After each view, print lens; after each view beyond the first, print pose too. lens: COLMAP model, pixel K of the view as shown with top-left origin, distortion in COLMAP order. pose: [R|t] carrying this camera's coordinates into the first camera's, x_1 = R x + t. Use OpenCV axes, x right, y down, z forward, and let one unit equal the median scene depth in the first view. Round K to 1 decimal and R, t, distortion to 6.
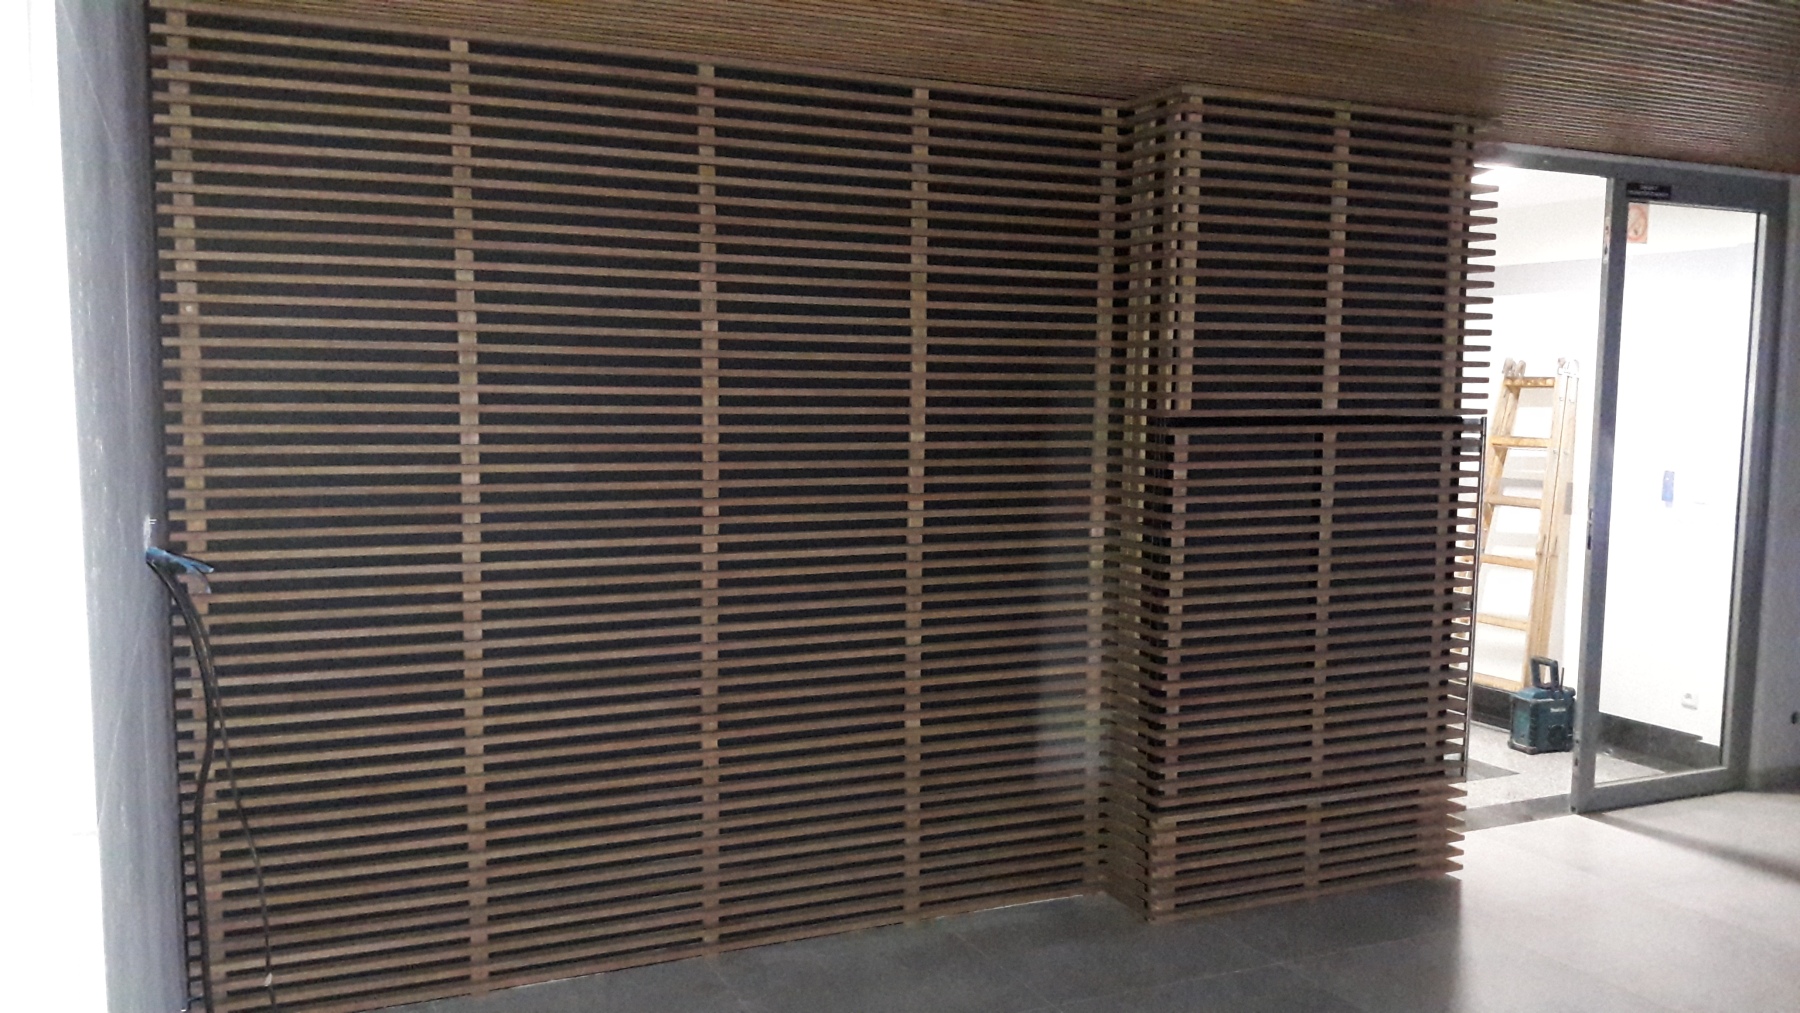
lens RADIAL K [[1504.0, 0, 882.0], [0, 1504.0, 516.4], [0, 0, 1]] dist [0.030647, -0.089760]
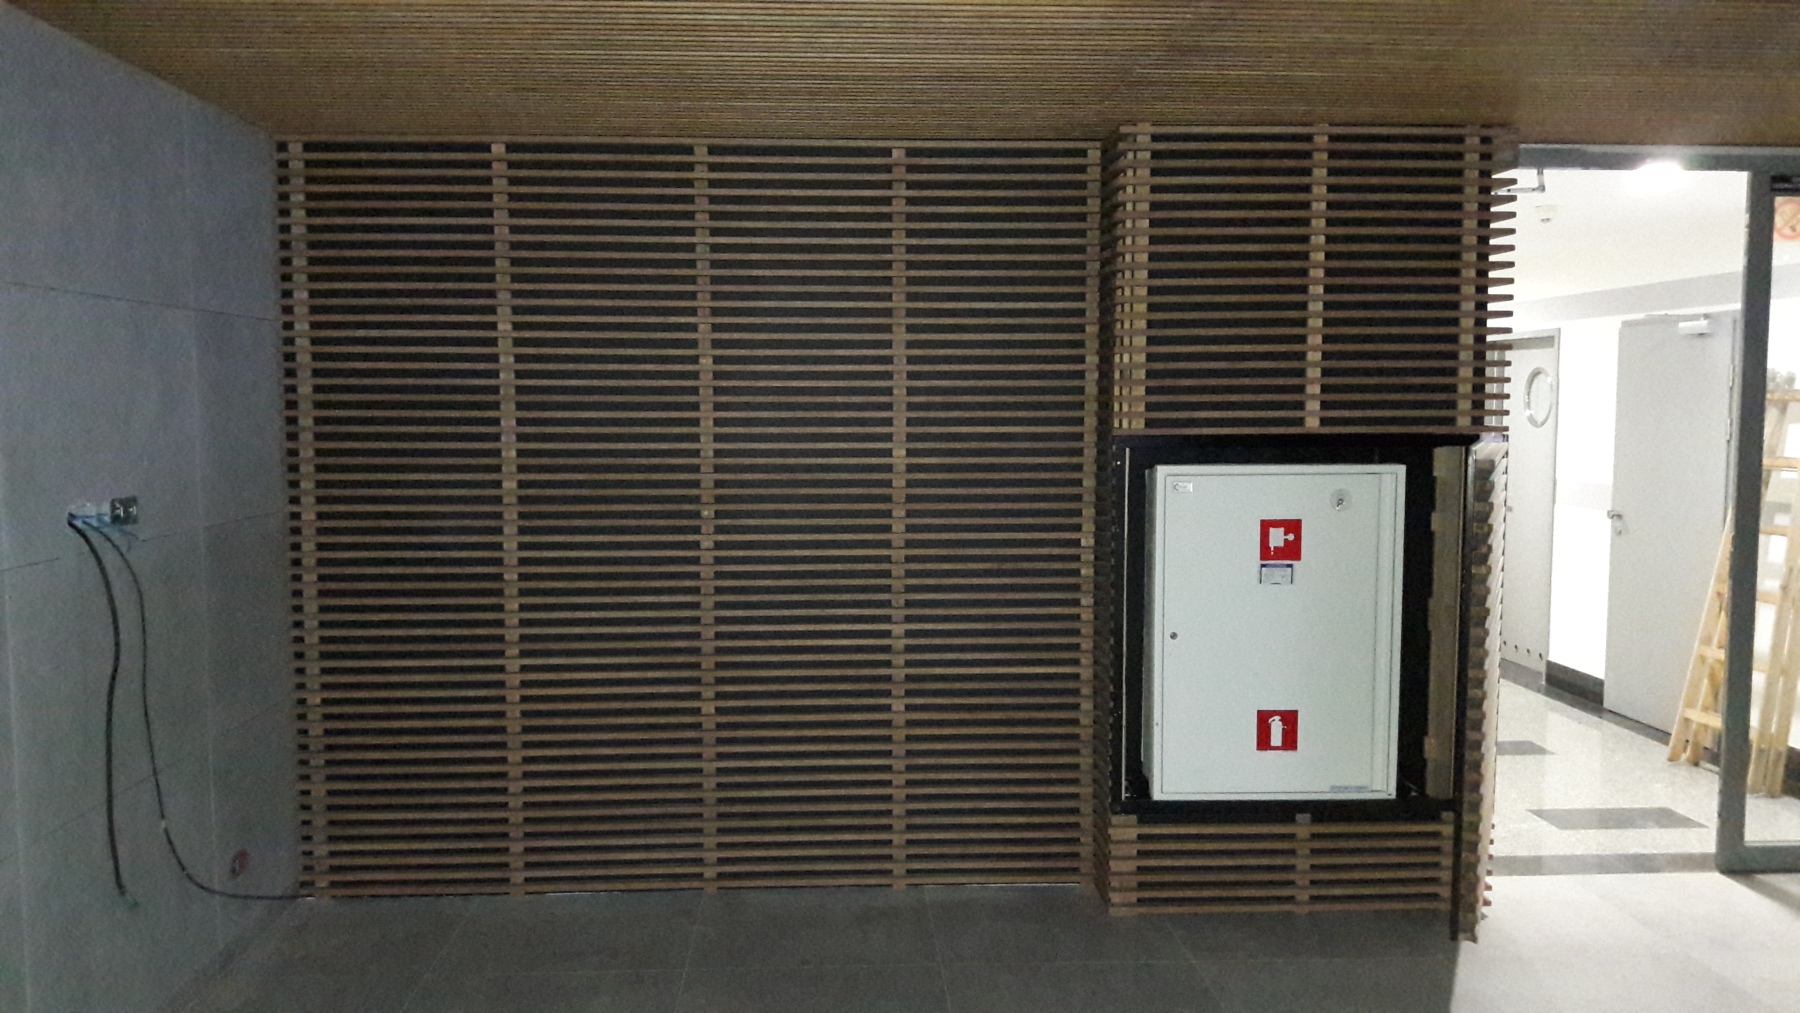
lens RADIAL K [[1504.0, 0, 907.9], [0, 1504.0, 502.5], [0, 0, 1]] dist [0.030647, -0.089760]
pose [[0.921759, 0.013854, -0.387516, 0.476618], [-0.024014, 0.999483, -0.021388, 0.008440], [0.387020, 0.029020, 0.921615, -0.039869]]
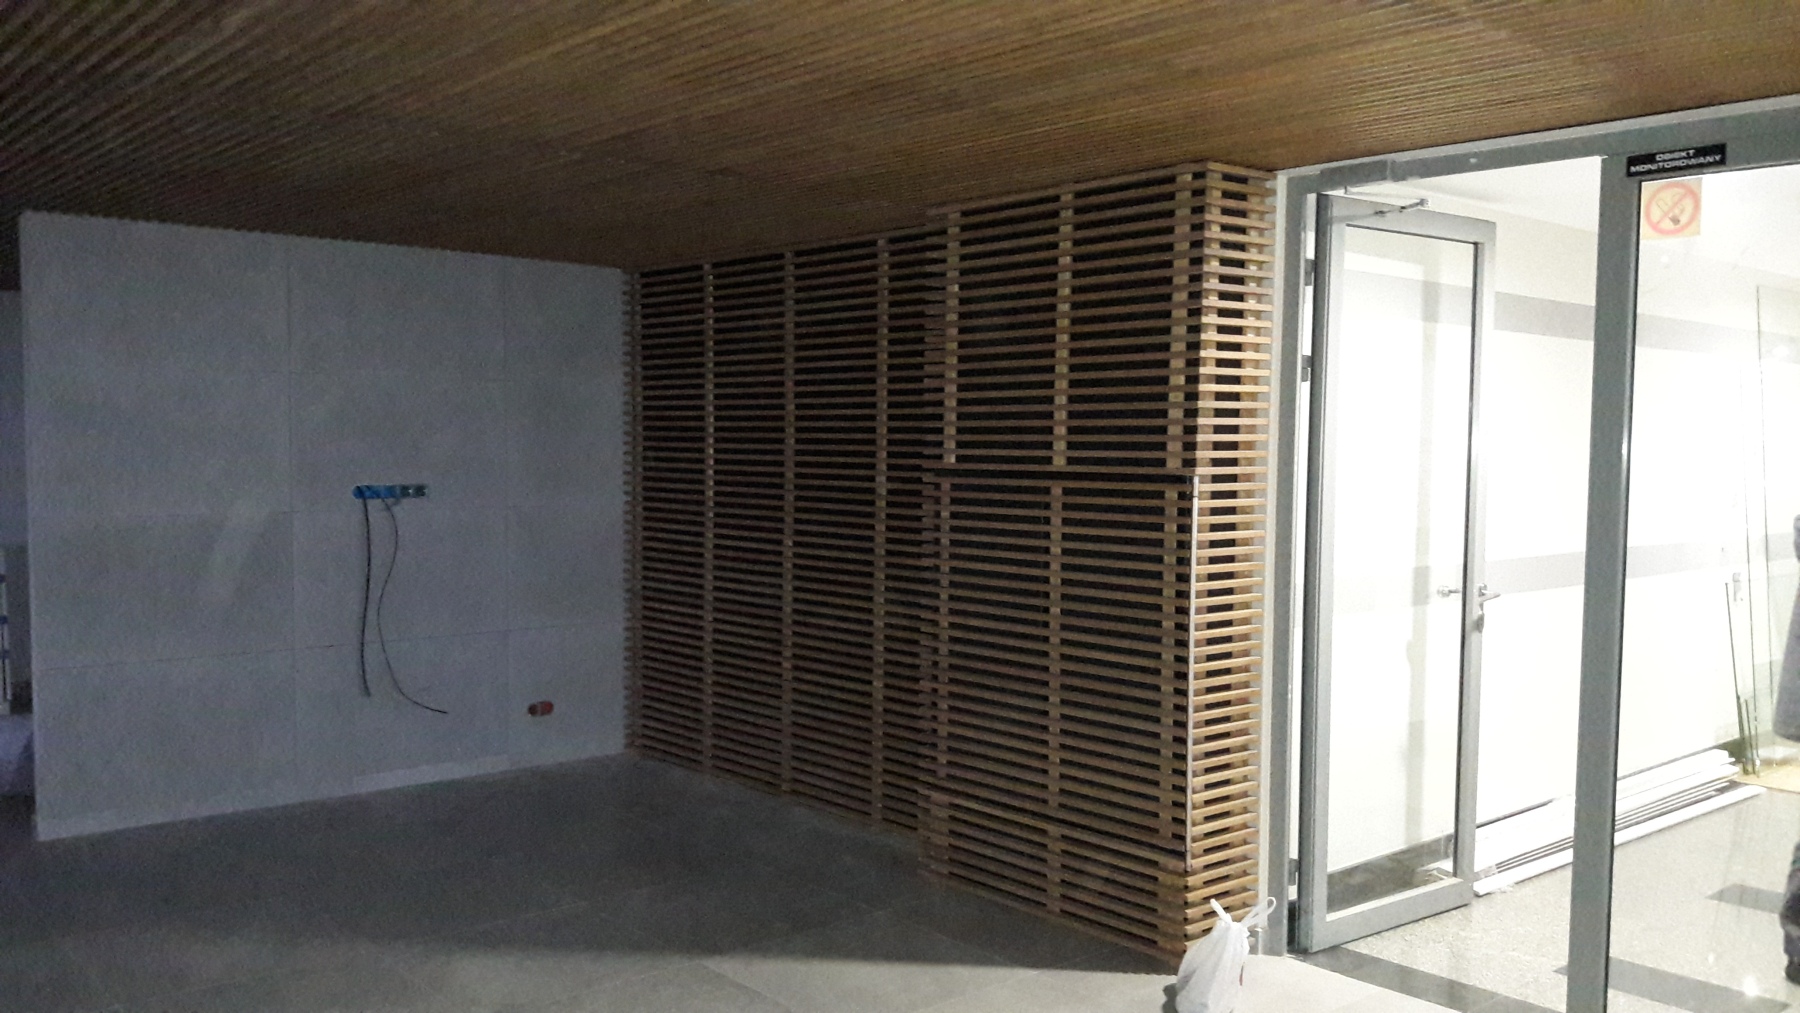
lens RADIAL K [[1504.0, 0, 900.7], [0, 1504.0, 513.7], [0, 0, 1]] dist [0.030647, -0.089760]
pose [[0.259126, 0.040263, -0.965004, 1.424474], [-0.094055, 0.995434, 0.016276, -0.047000], [0.961253, 0.086546, 0.261729, 0.660177]]
